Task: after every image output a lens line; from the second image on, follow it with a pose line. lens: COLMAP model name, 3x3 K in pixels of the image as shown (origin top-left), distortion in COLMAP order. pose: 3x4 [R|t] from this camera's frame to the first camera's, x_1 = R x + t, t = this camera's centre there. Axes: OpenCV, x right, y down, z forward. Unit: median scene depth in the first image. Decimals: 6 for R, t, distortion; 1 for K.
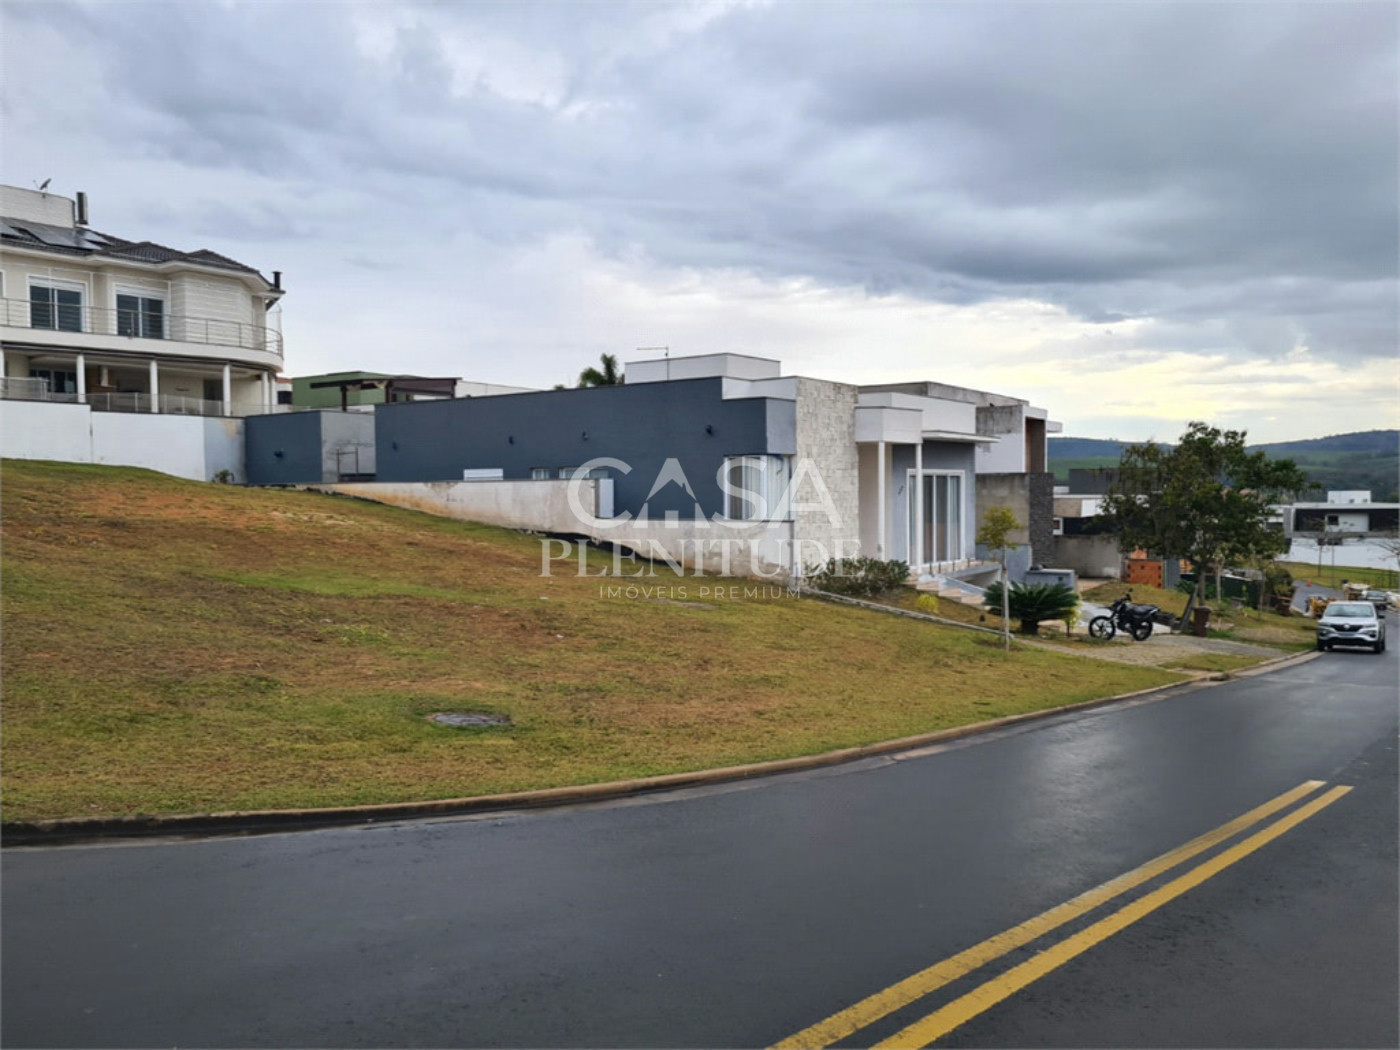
lens RADIAL K [[1118.1, 0, 782.1], [0, 1118.1, 525.1], [0, 0, 1]] dist [0.091646, -0.069672]
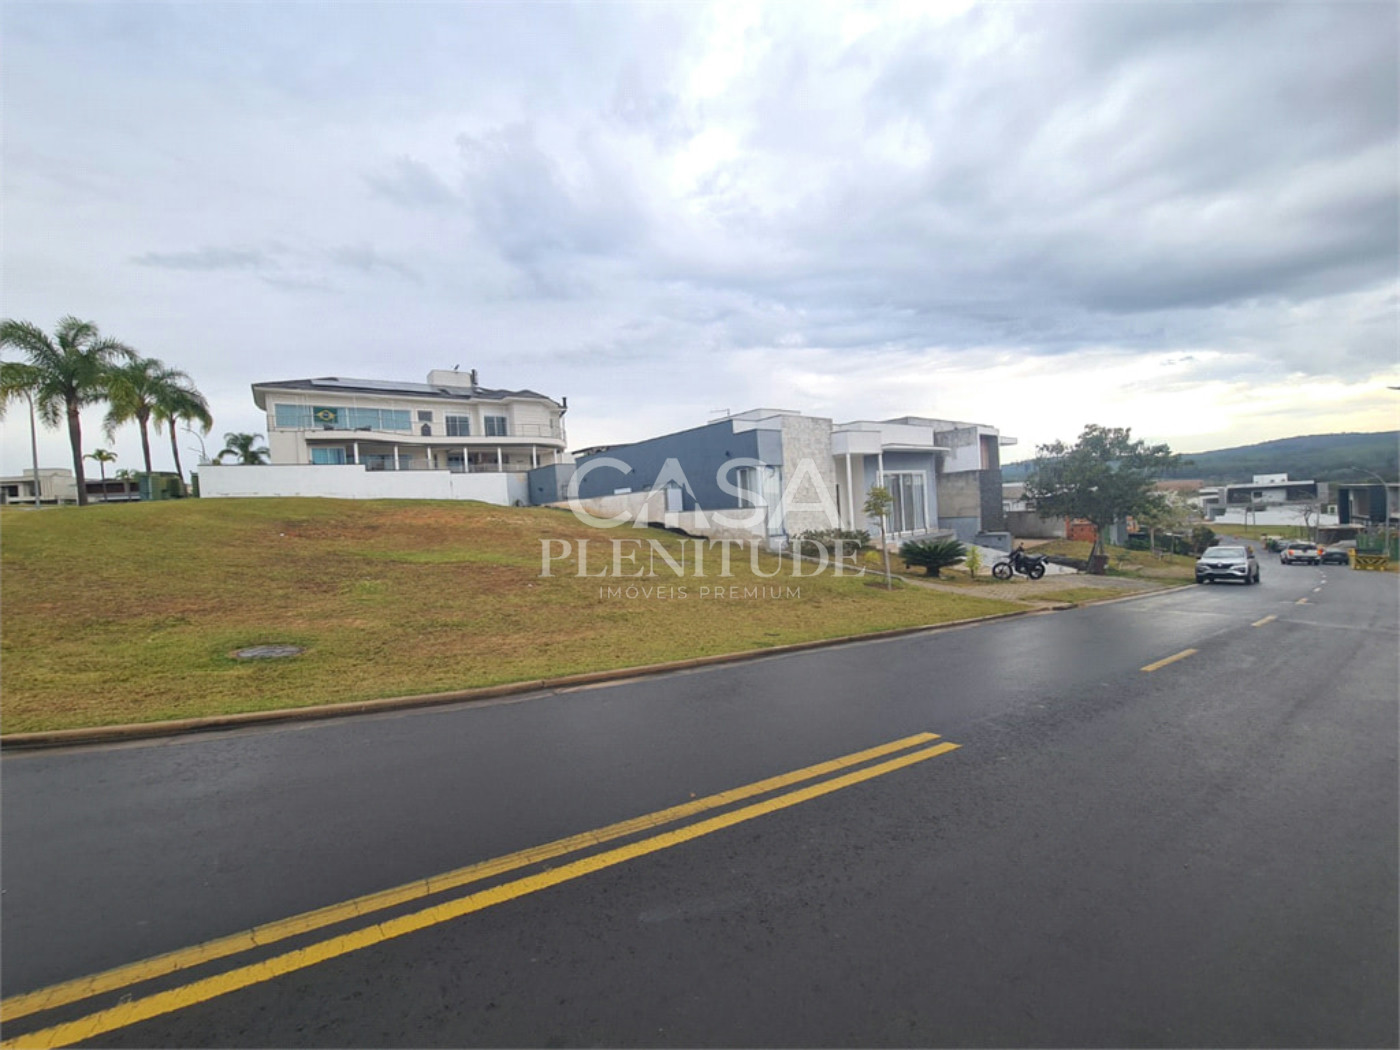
lens RADIAL K [[609.4, 0, 684.5], [0, 609.4, 531.2], [0, 0, 1]] dist [-0.002365, -0.003505]
pose [[0.951604, -0.042869, -0.304324, 0.100292], [0.047826, 0.998816, 0.008848, 0.010963], [0.303584, -0.022974, 0.952528, 0.109219]]
